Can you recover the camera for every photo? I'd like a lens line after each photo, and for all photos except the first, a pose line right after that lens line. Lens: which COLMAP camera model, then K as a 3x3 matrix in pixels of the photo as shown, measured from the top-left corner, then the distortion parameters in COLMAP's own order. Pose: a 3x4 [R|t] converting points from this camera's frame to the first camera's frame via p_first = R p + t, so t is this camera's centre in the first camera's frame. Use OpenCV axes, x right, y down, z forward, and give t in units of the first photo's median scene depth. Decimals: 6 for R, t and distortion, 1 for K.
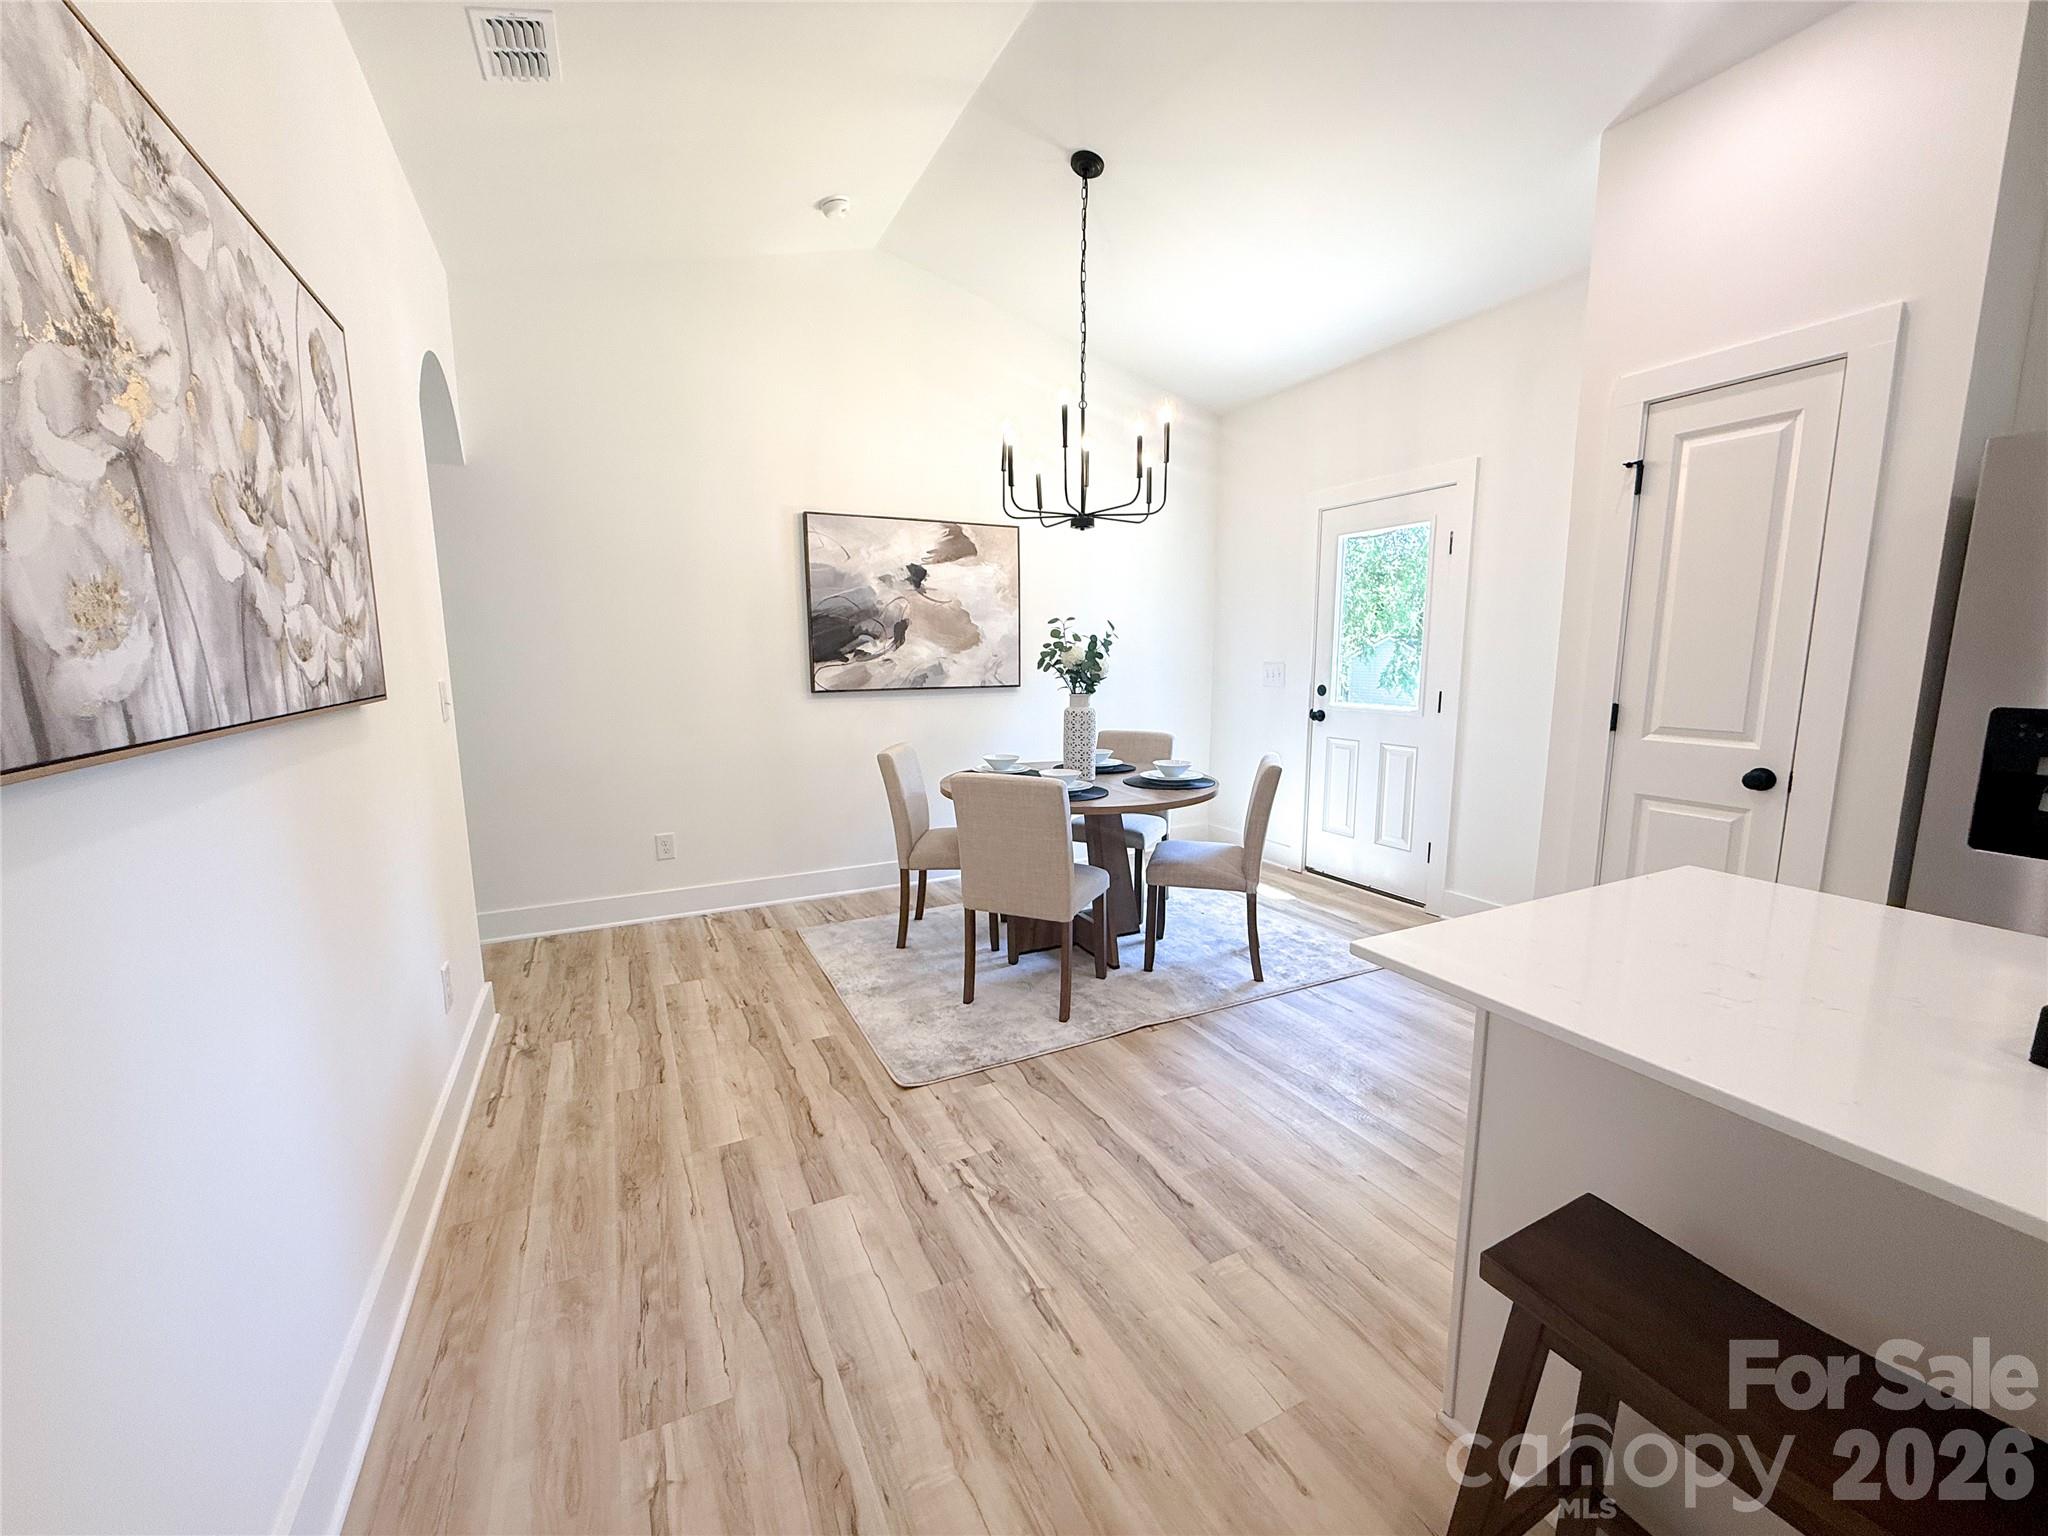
lens RADIAL K [[813.1, 0, 1017.9], [0, 813.1, 771.3], [0, 0, 1]] dist [0.000048, 0.000030]
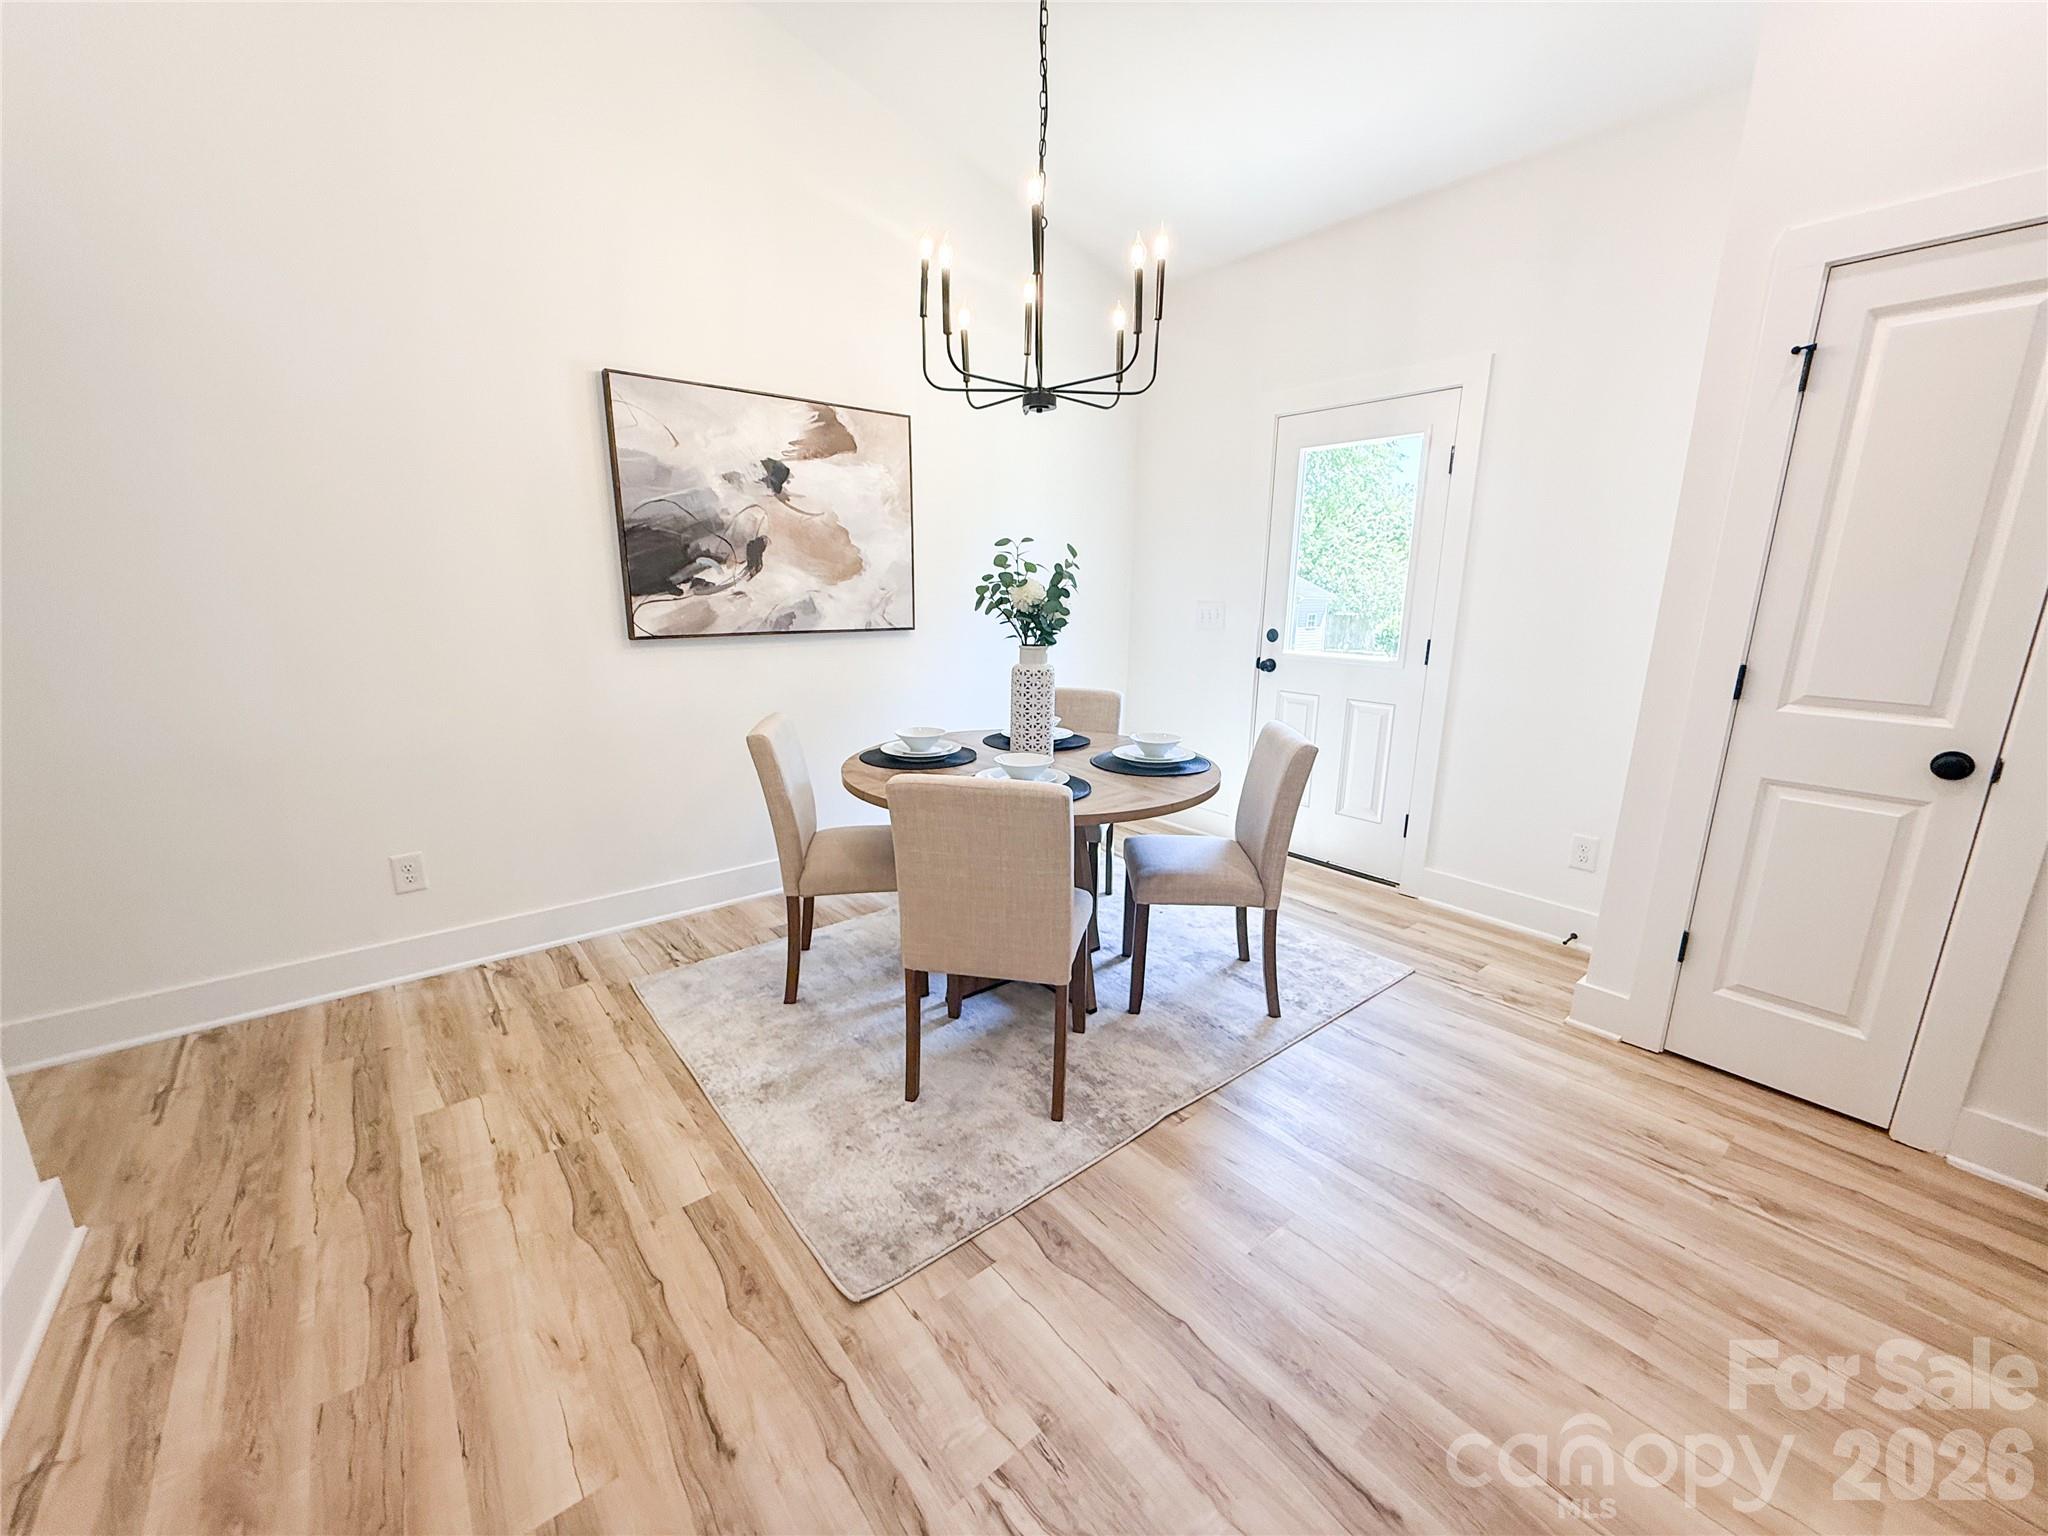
lens RADIAL K [[813.1, 0, 1017.9], [0, 813.1, 771.3], [0, 0, 1]] dist [0.000048, 0.000030]
pose [[0.976177, -0.034172, 0.214266, -0.106240], [0.016331, 0.996291, 0.084489, -0.048528], [-0.216358, -0.078977, 0.973115, 0.308313]]
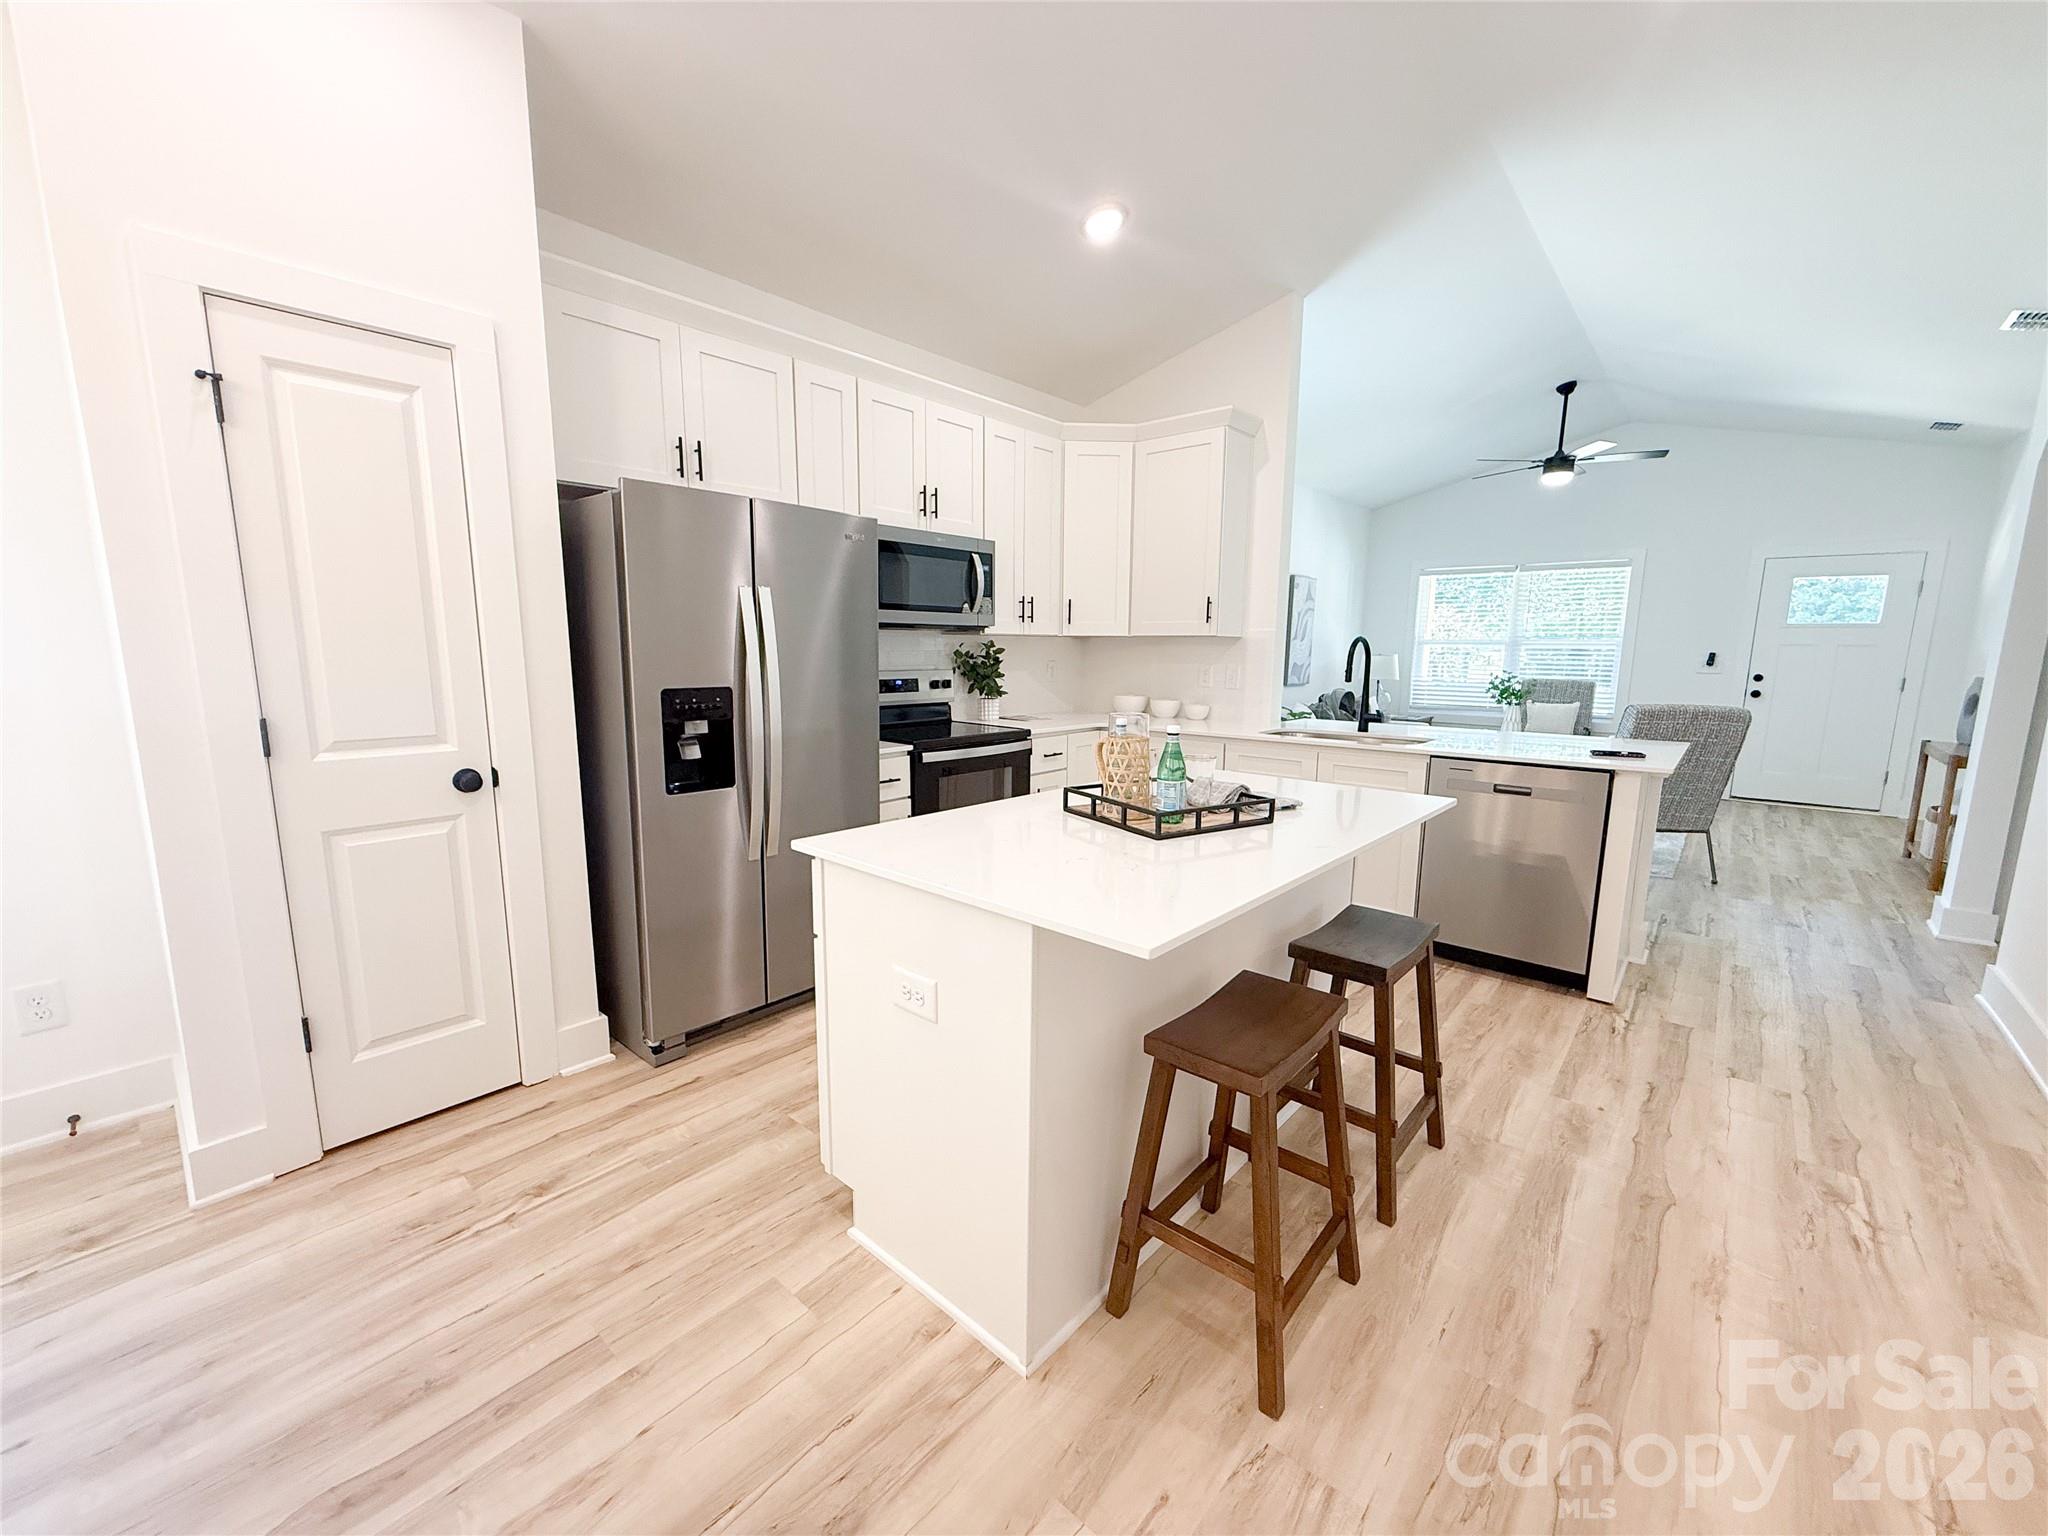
lens RADIAL K [[813.1, 0, 1017.9], [0, 813.1, 771.3], [0, 0, 1]] dist [0.000048, 0.000030]
pose [[-0.374960, -0.143749, 0.915828, -0.145617], [0.130380, 0.969909, 0.205618, -0.081931], [-0.917827, 0.196504, -0.344935, 0.532661]]
